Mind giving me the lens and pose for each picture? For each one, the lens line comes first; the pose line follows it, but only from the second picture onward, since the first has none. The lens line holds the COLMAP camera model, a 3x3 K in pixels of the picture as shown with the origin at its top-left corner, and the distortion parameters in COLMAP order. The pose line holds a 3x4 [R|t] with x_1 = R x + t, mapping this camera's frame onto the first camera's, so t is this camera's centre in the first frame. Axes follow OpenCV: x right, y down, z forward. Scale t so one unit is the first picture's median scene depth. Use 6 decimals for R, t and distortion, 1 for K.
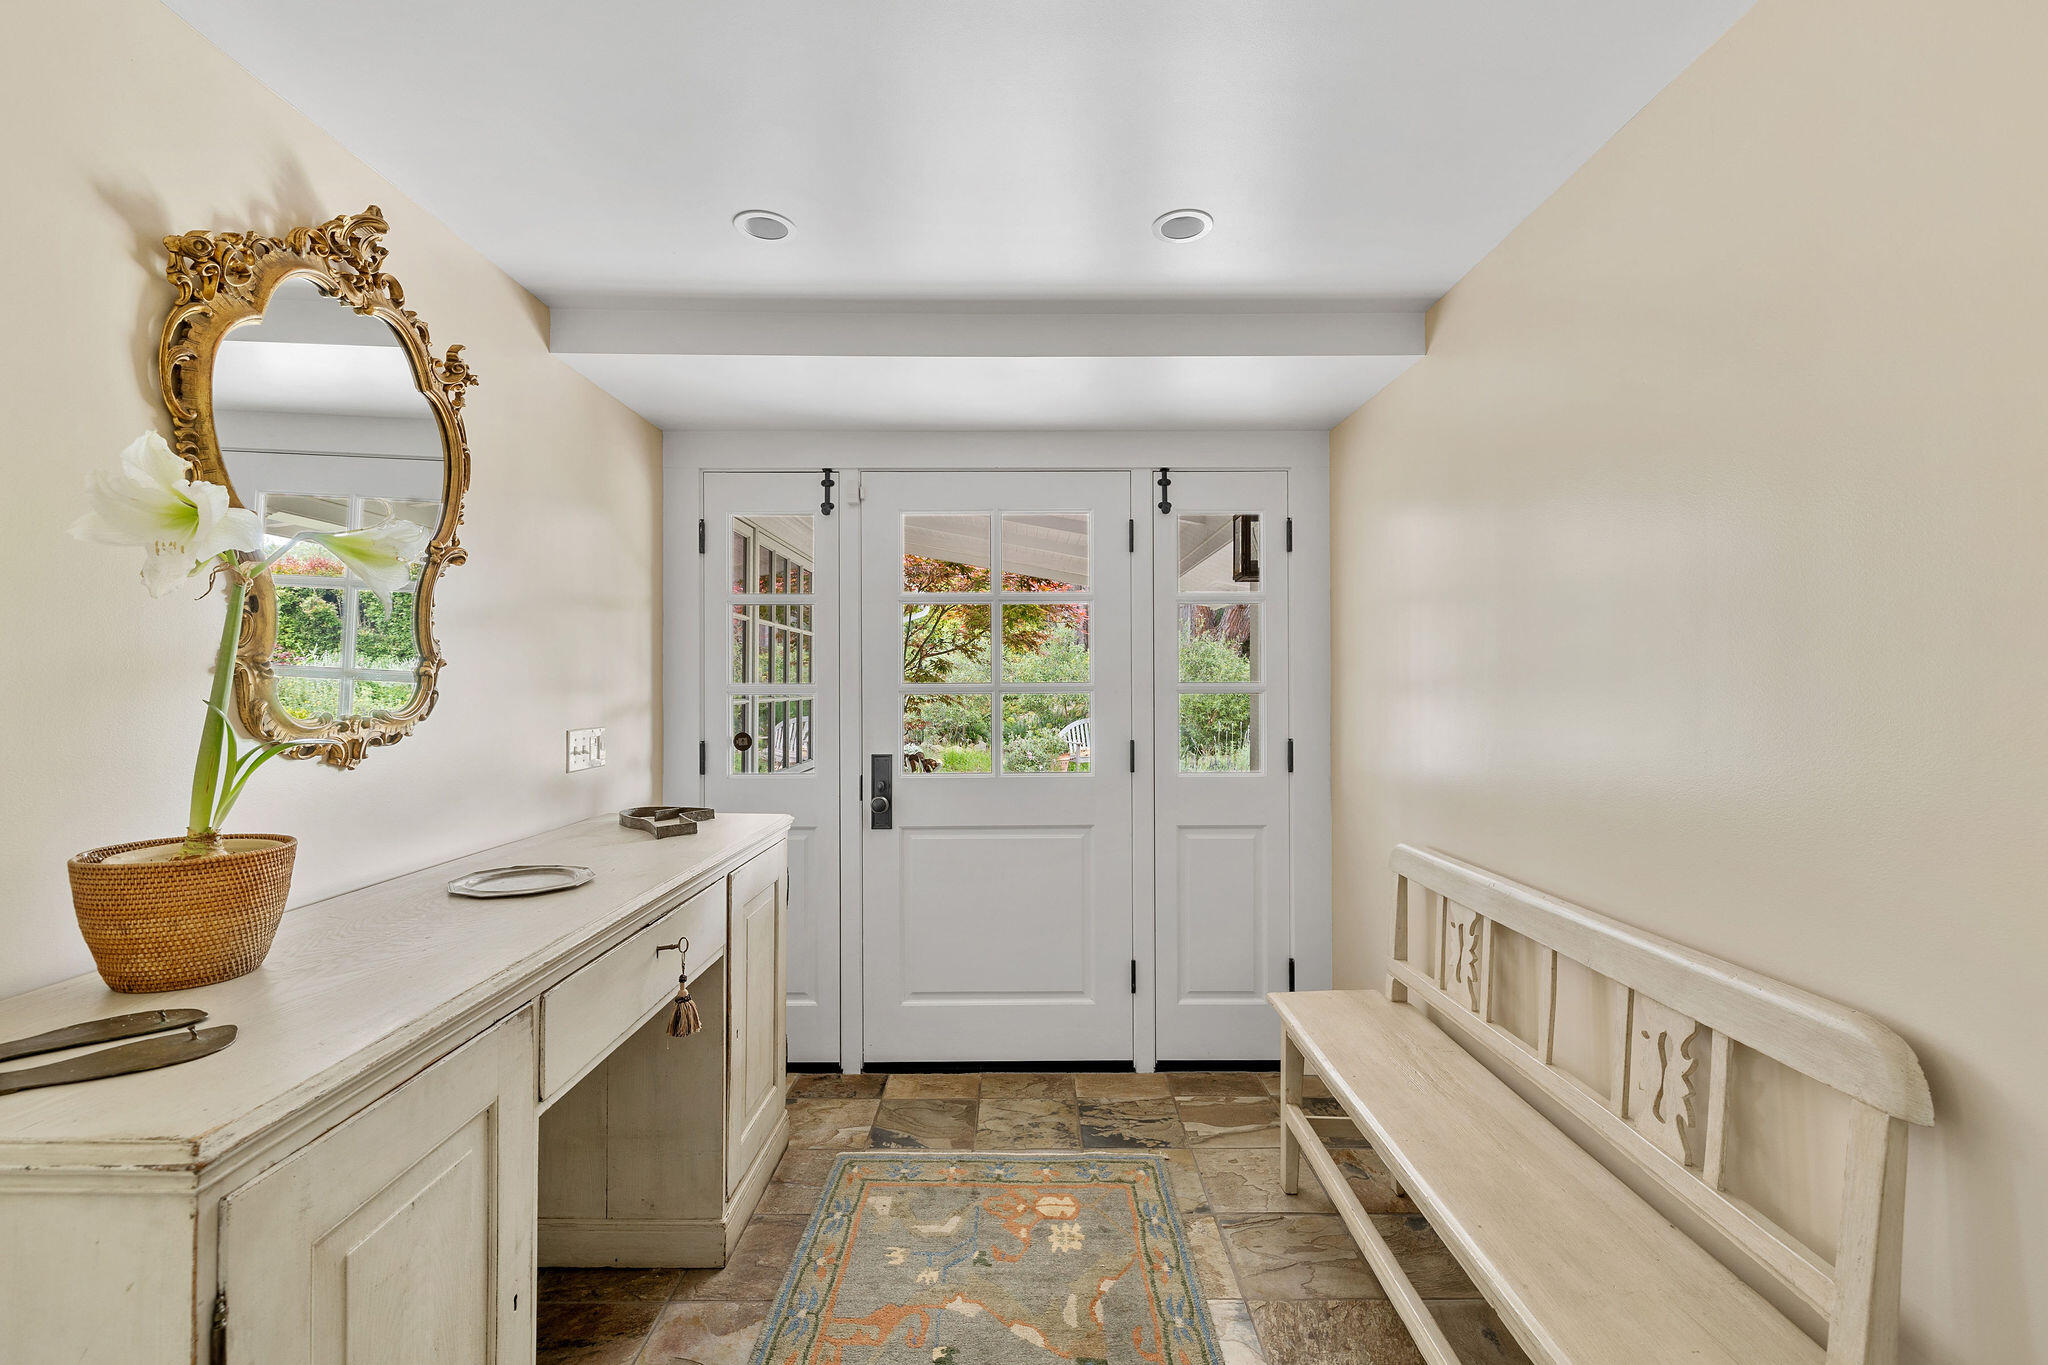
lens RADIAL K [[879.7, 0, 1293.9], [0, 879.7, 696.4], [0, 0, 1]] dist [-0.001131, -0.000881]
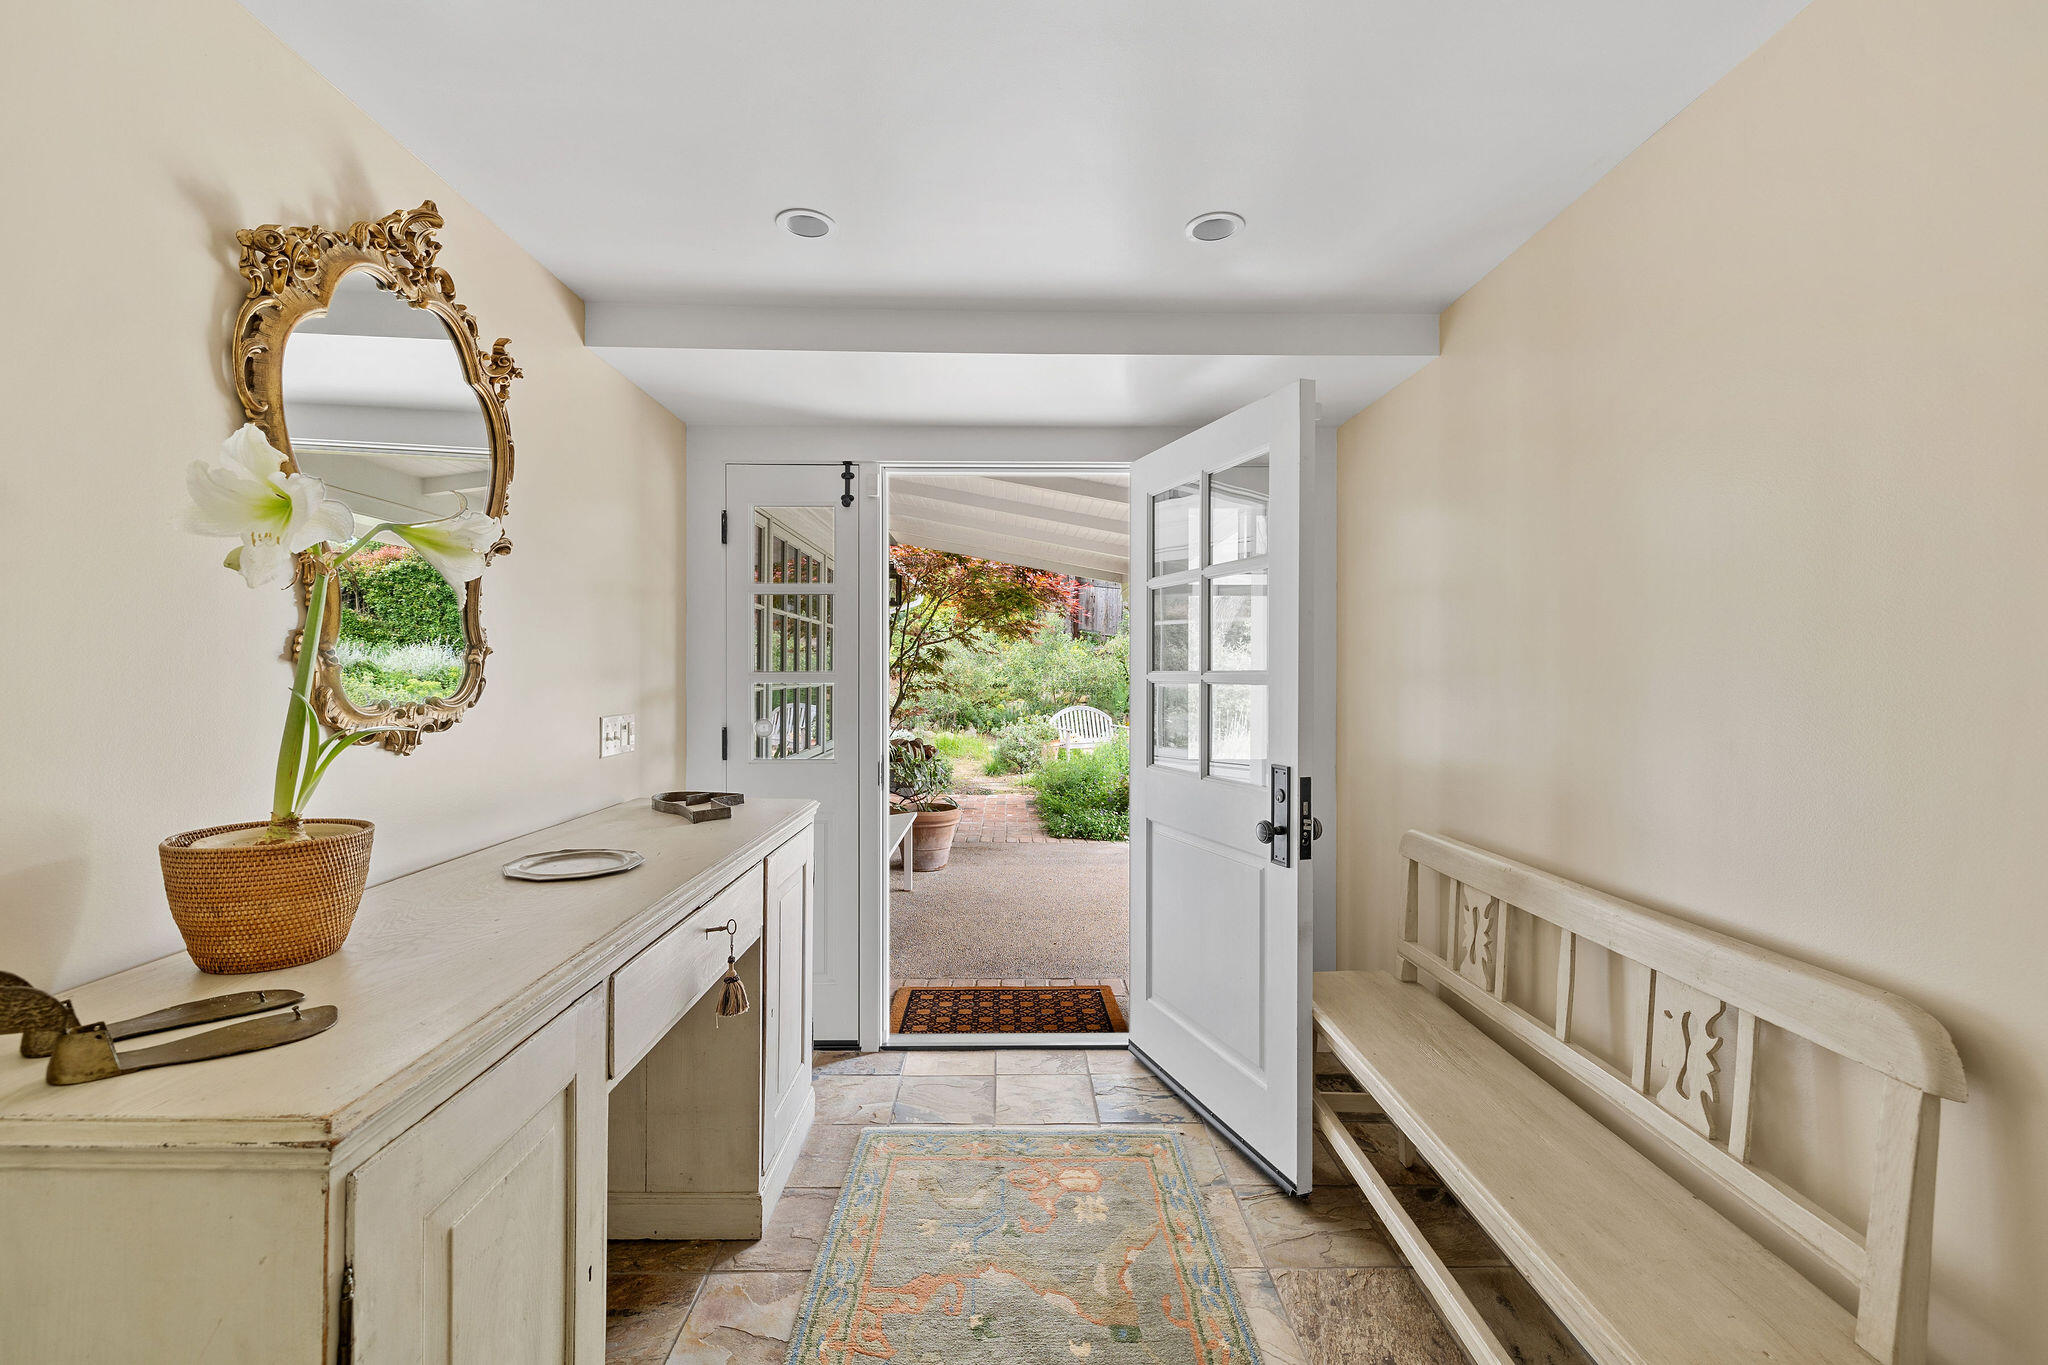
lens RADIAL K [[879.7, 0, 1012.3], [0, 879.7, 679.2], [0, 0, 1]] dist [-0.001131, -0.000881]
pose [[0.999950, 0.004205, 0.009075, -0.373297], [-0.004285, 0.999952, 0.008797, -0.016849], [-0.009037, -0.008835, 0.999920, -0.028268]]
